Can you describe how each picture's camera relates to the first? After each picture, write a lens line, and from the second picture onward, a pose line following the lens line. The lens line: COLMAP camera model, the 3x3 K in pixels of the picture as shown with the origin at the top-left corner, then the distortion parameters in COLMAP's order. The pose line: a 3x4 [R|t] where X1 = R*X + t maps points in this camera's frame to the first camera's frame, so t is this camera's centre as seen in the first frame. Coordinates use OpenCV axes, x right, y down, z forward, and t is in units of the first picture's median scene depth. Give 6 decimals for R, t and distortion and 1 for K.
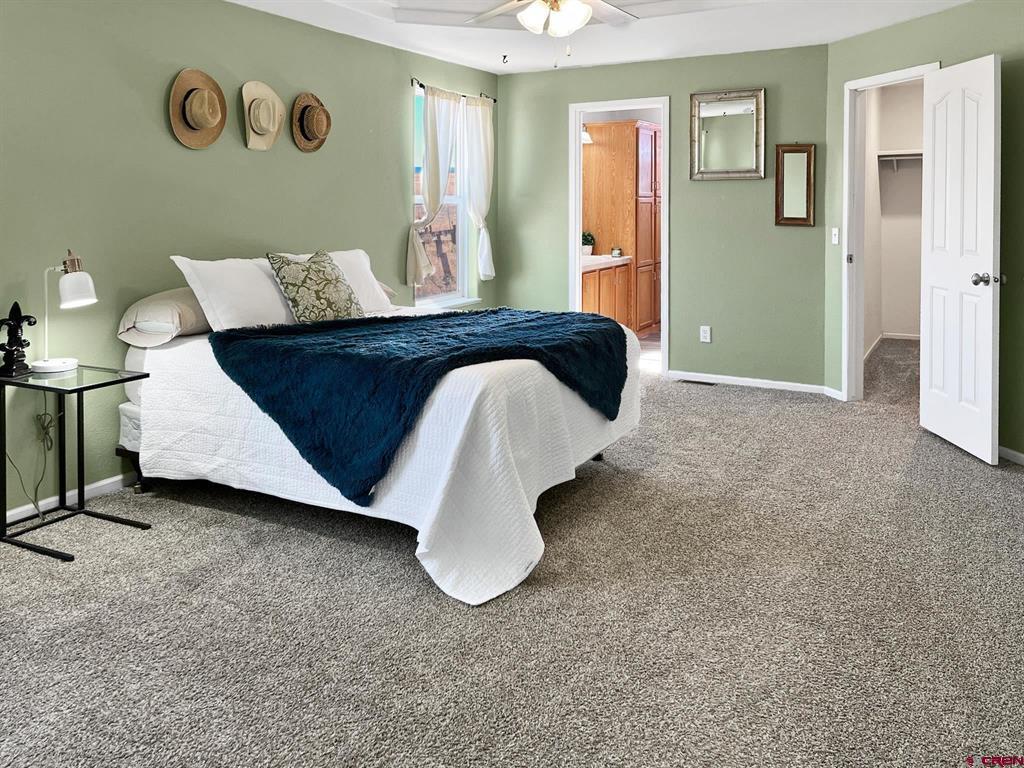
lens RADIAL K [[780.1, 0, 512.0], [0, 780.1, 384.0], [0, 0, 1]] dist [0.046197, -0.051663]
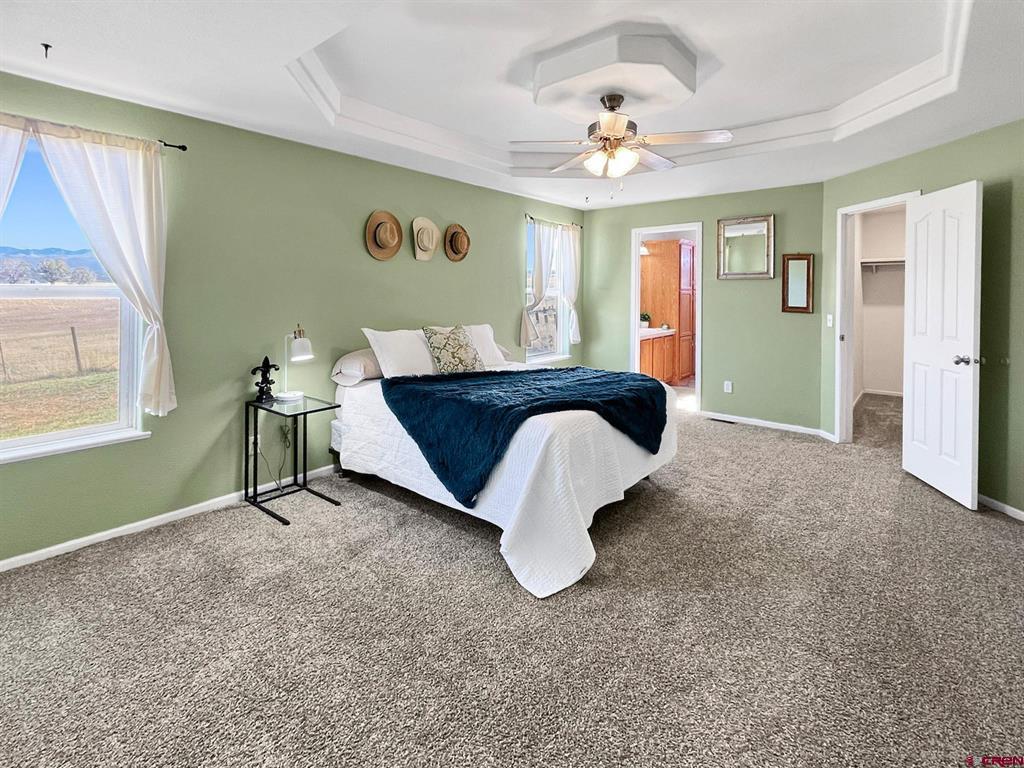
lens RADIAL K [[483.2, 0, 522.4], [0, 483.2, 363.8], [0, 0, 1]] dist [-0.002193, -0.000888]
pose [[0.986306, 0.028703, -0.162409, 0.034815], [-0.041411, 0.996292, -0.075411, -0.037157], [0.159643, 0.081104, 0.983838, 0.131621]]
